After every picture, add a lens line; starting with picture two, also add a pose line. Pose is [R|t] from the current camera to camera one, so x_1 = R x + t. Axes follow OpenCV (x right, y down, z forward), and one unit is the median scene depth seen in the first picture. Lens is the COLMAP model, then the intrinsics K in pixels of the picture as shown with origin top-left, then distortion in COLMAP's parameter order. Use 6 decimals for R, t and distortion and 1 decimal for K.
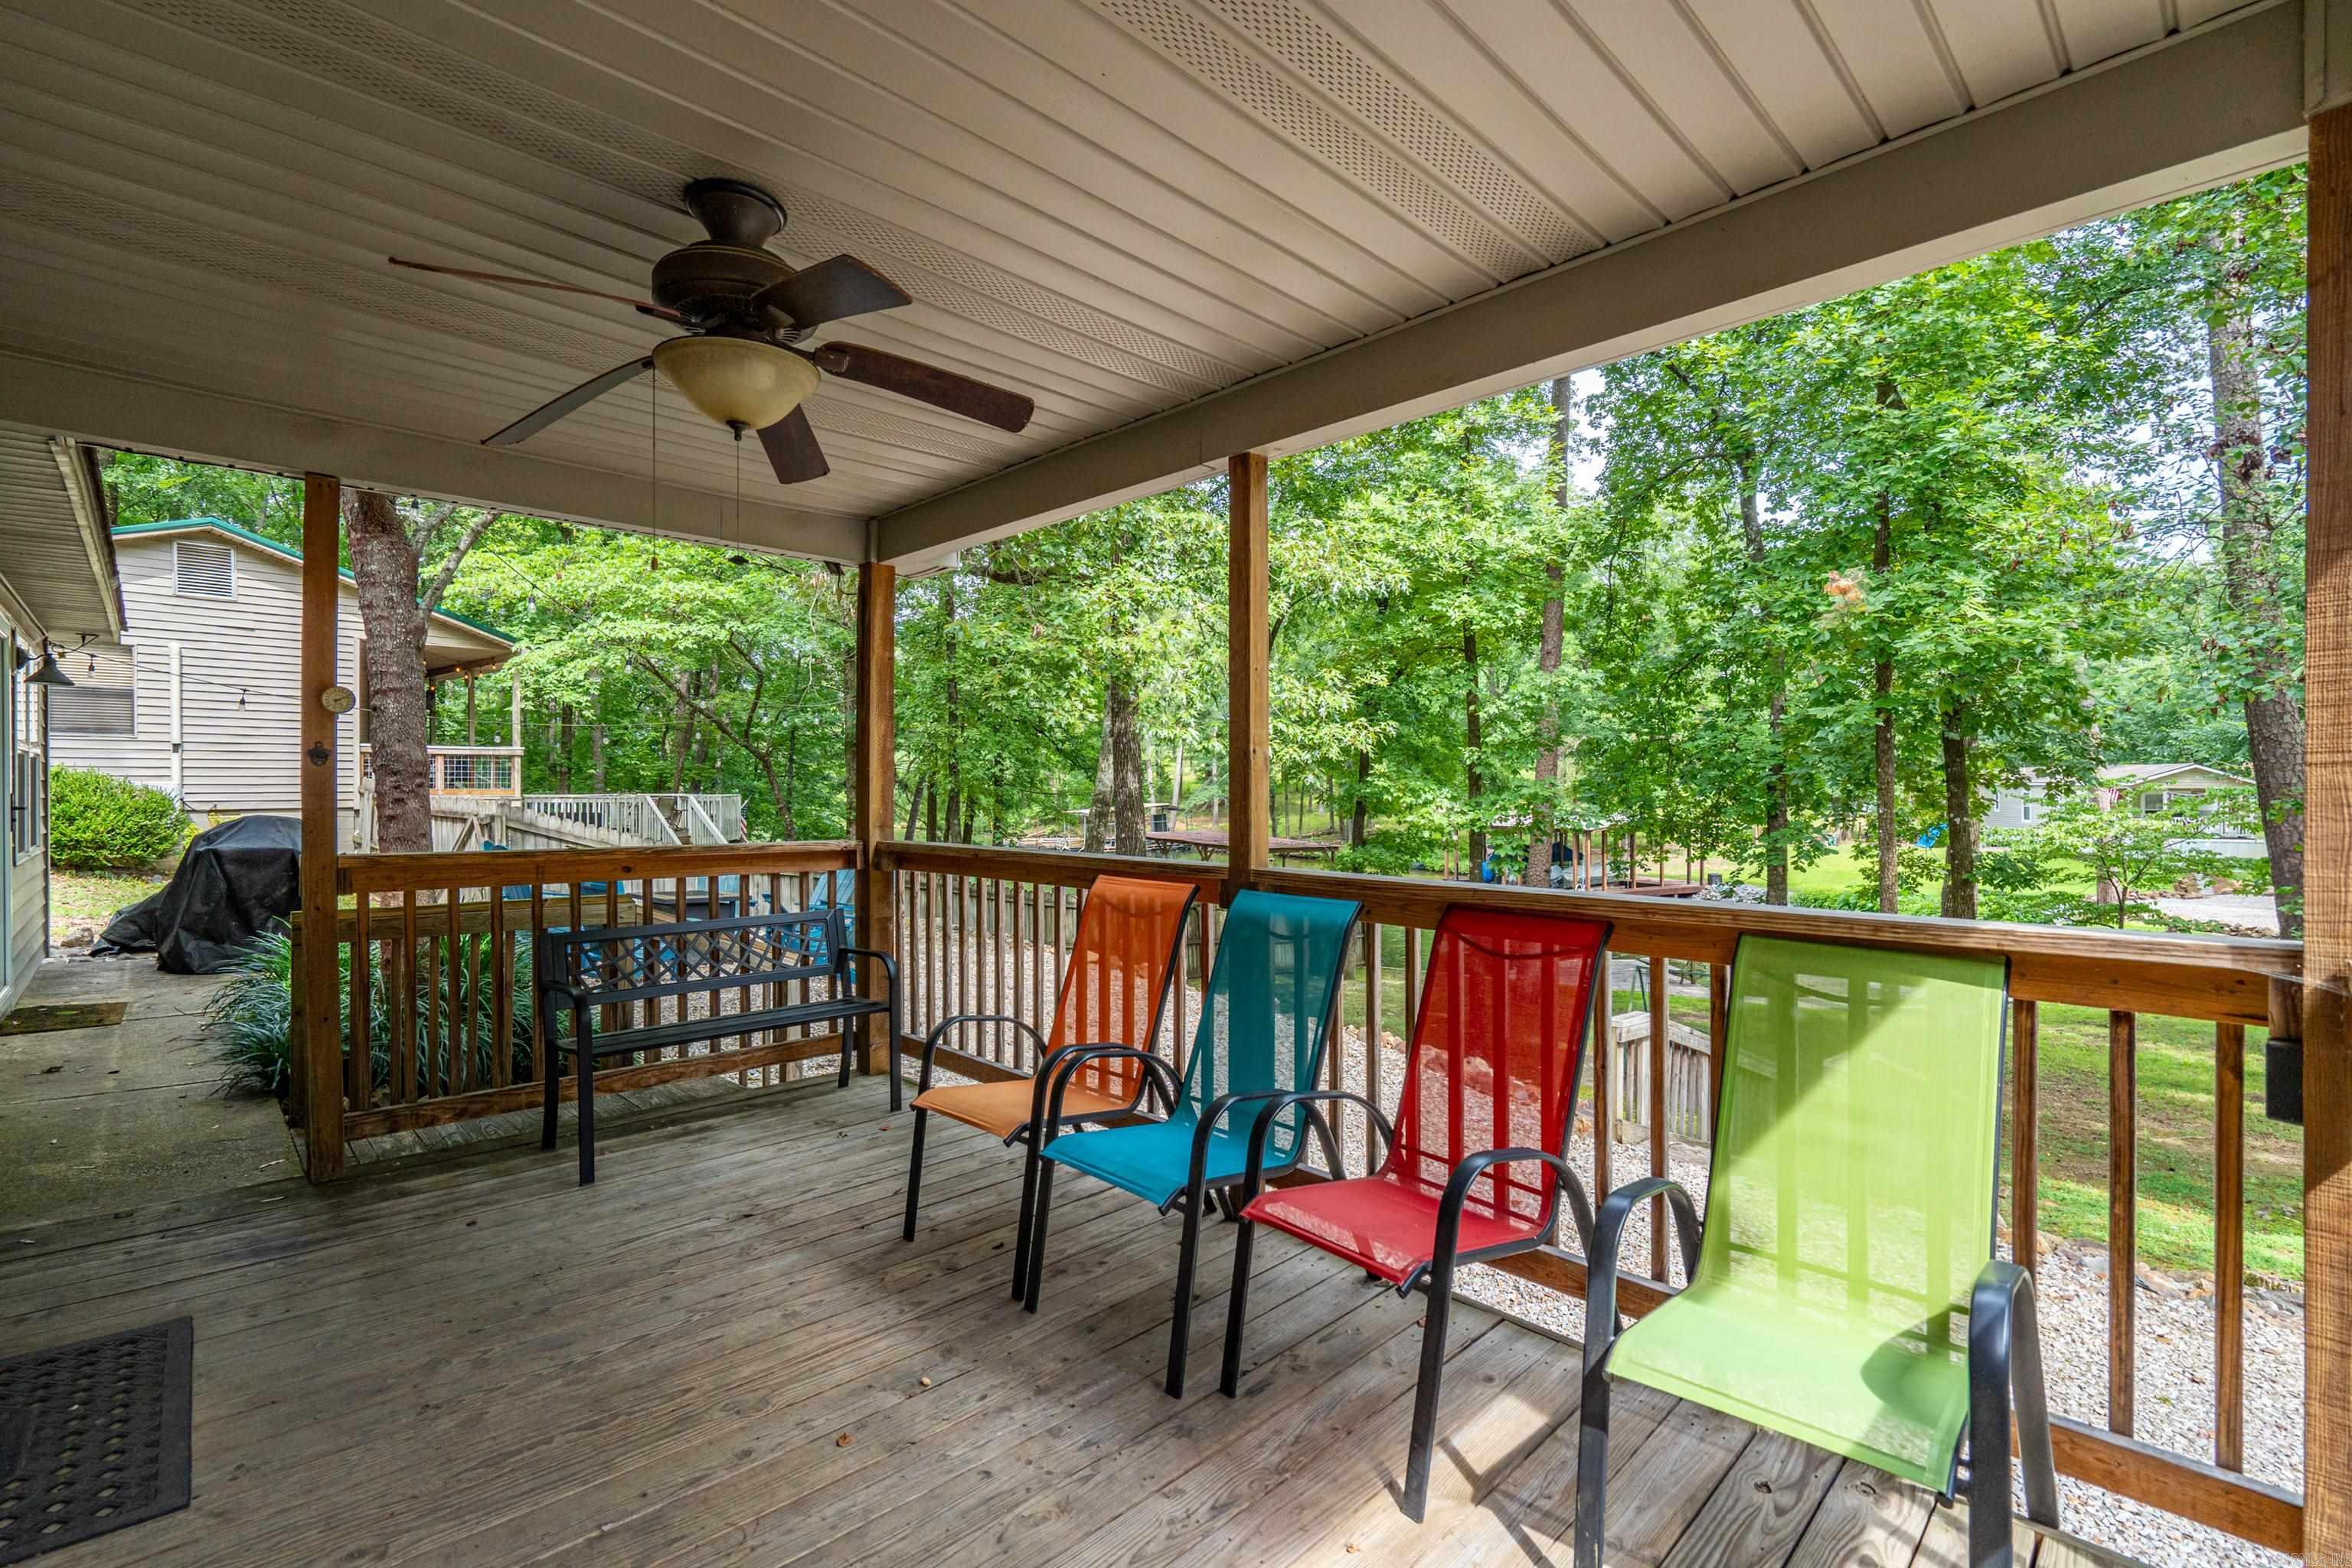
lens RADIAL K [[1039.4, 0, 1176.0], [0, 1039.4, 784.0], [0, 0, 1]] dist [0.010380, 0.000059]
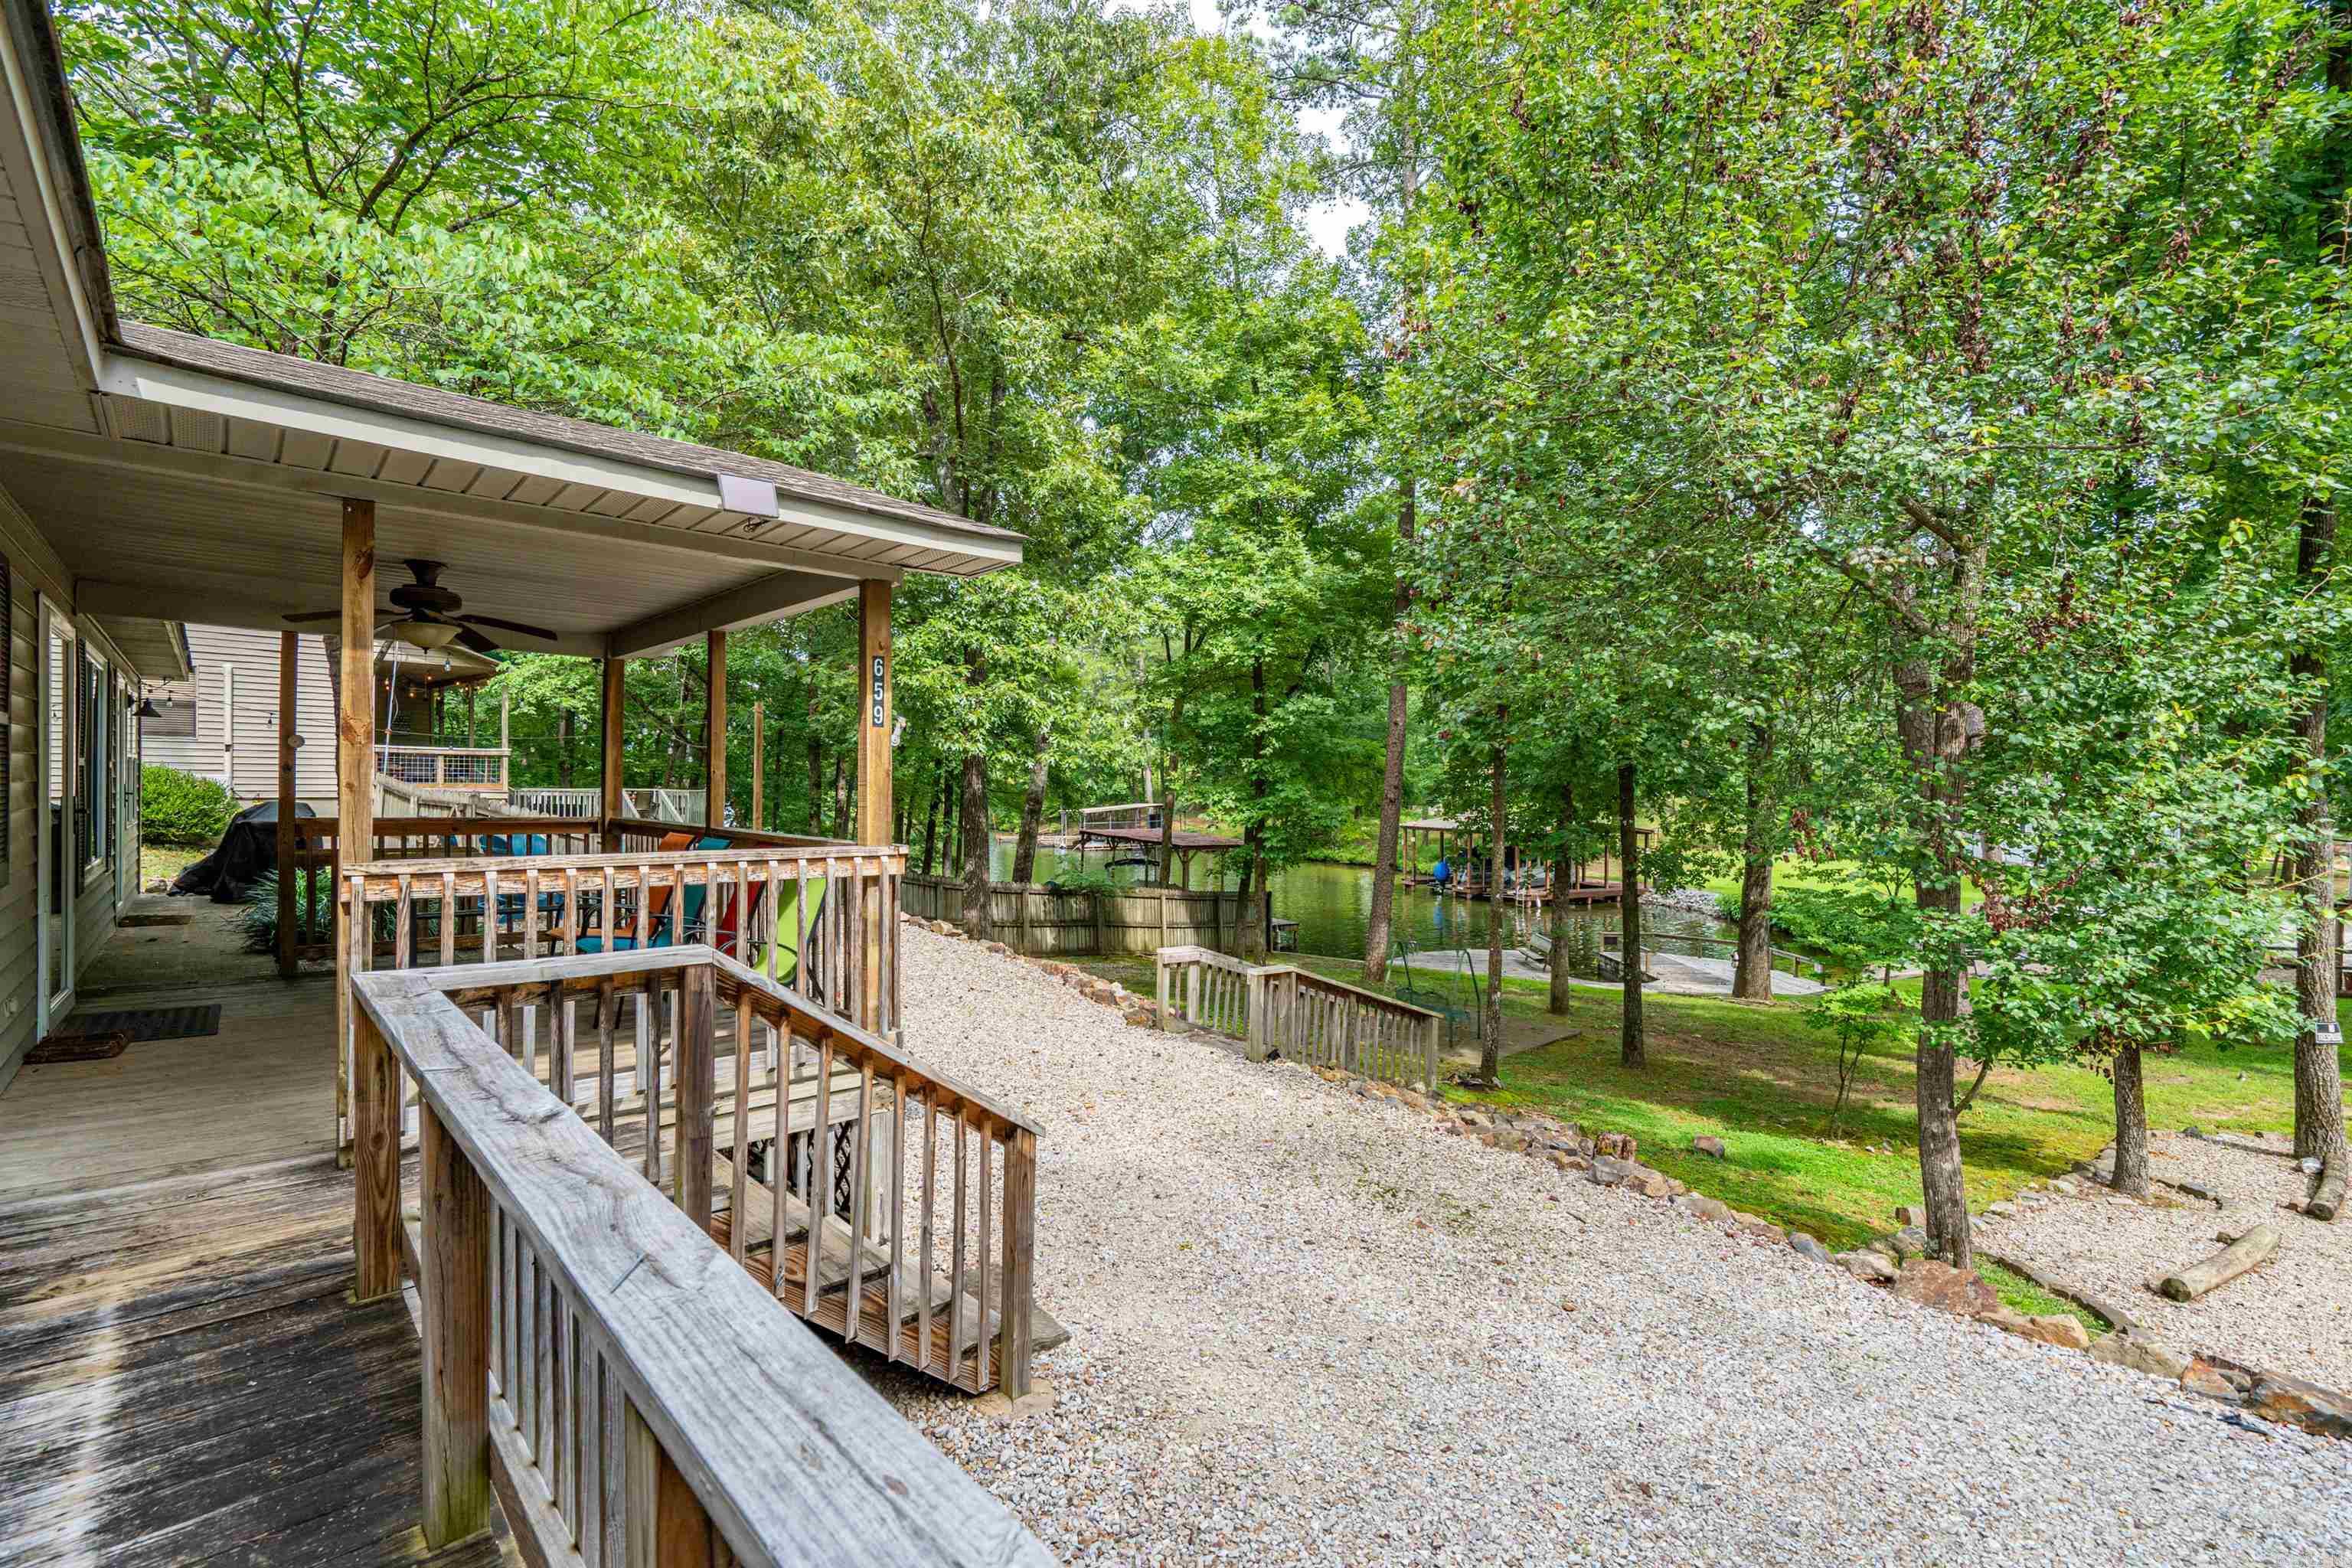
lens RADIAL K [[1039.4, 0, 1176.0], [0, 1039.4, 784.0], [0, 0, 1]] dist [0.010380, 0.000059]
pose [[0.999542, 0.010571, -0.028348, 0.233976], [-0.010624, 0.999942, -0.001703, -0.001340], [0.028329, 0.002004, 0.999597, -0.239046]]
